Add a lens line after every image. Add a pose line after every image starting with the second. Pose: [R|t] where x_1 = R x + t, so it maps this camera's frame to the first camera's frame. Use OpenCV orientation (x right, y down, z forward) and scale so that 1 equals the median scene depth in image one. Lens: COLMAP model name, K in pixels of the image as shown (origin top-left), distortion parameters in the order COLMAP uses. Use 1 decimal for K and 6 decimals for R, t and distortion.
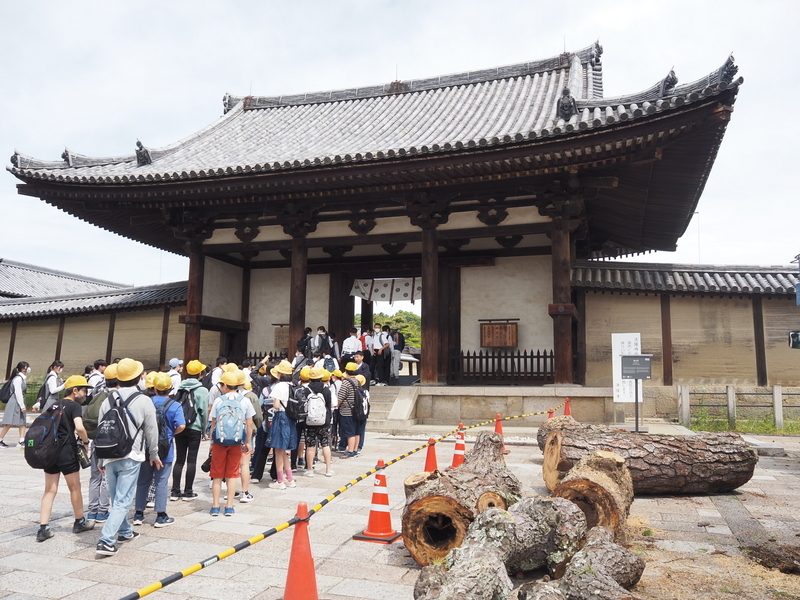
lens RADIAL K [[704.0, 0, 400.0], [0, 704.0, 300.0], [0, 0, 1]] dist [-0.010047, -0.006213]
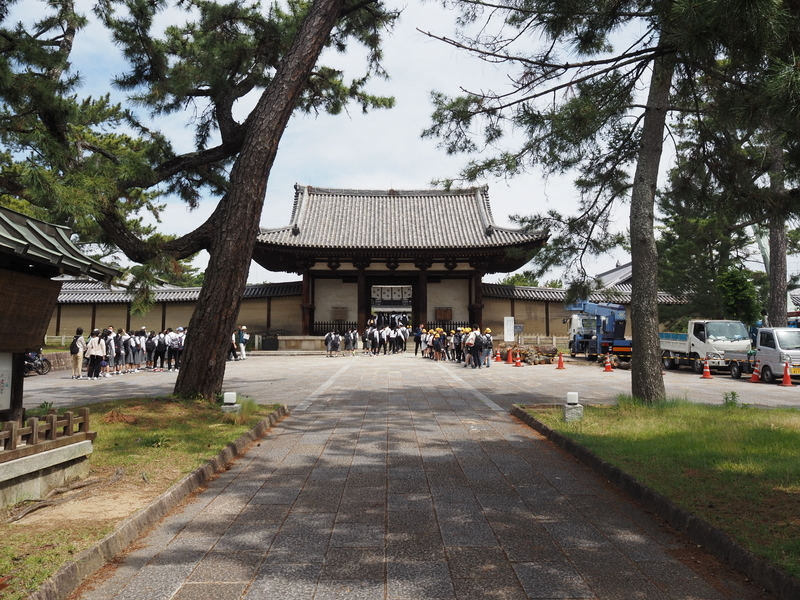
lens RADIAL K [[704.0, 0, 400.0], [0, 704.0, 300.0], [0, 0, 1]] dist [-0.010047, -0.006213]
pose [[0.945141, 0.012626, 0.326420, -0.723119], [-0.033440, 0.997743, 0.058232, -0.122847], [-0.324948, -0.065953, 0.943429, -1.071999]]
